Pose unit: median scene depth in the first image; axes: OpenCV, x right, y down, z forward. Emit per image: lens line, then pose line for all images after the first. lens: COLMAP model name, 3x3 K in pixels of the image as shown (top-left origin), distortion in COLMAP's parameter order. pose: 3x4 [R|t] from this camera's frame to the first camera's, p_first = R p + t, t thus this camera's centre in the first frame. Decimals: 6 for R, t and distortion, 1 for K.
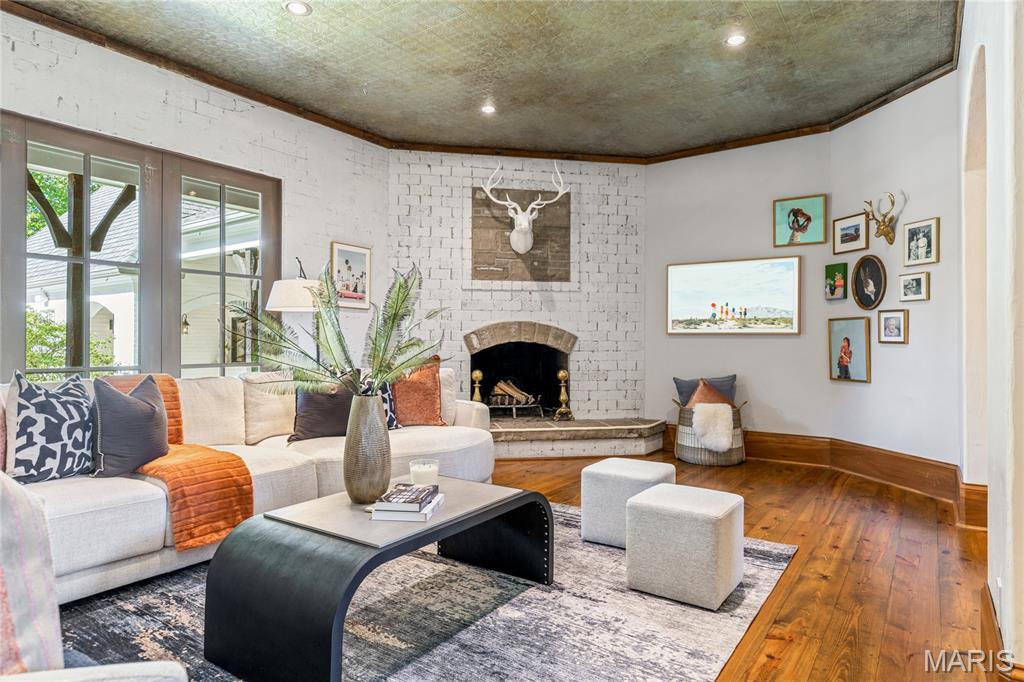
lens RADIAL K [[601.7, 0, 508.0], [0, 601.7, 338.9], [0, 0, 1]] dist [0.004390, -0.000050]
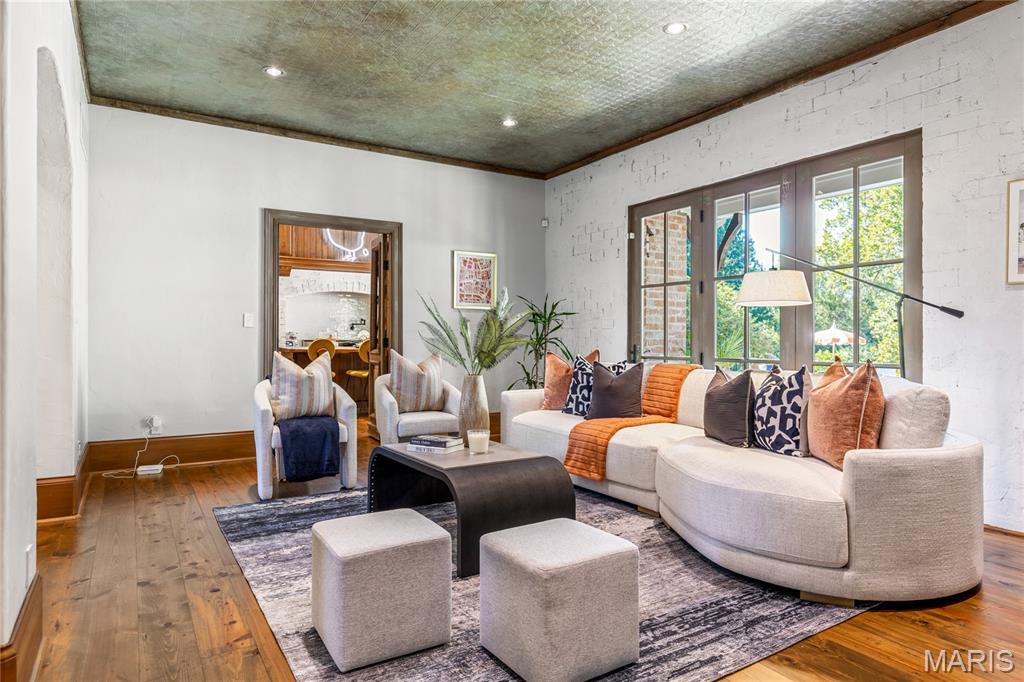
lens RADIAL K [[601.7, 0, 508.0], [0, 601.7, 342.2], [0, 0, 1]] dist [0.004390, -0.000050]
pose [[-0.385752, 0.004556, -0.922591, 0.973263], [0.004201, 0.999986, 0.003182, 0.006404], [0.922593, -0.002648, -0.385766, 1.463560]]
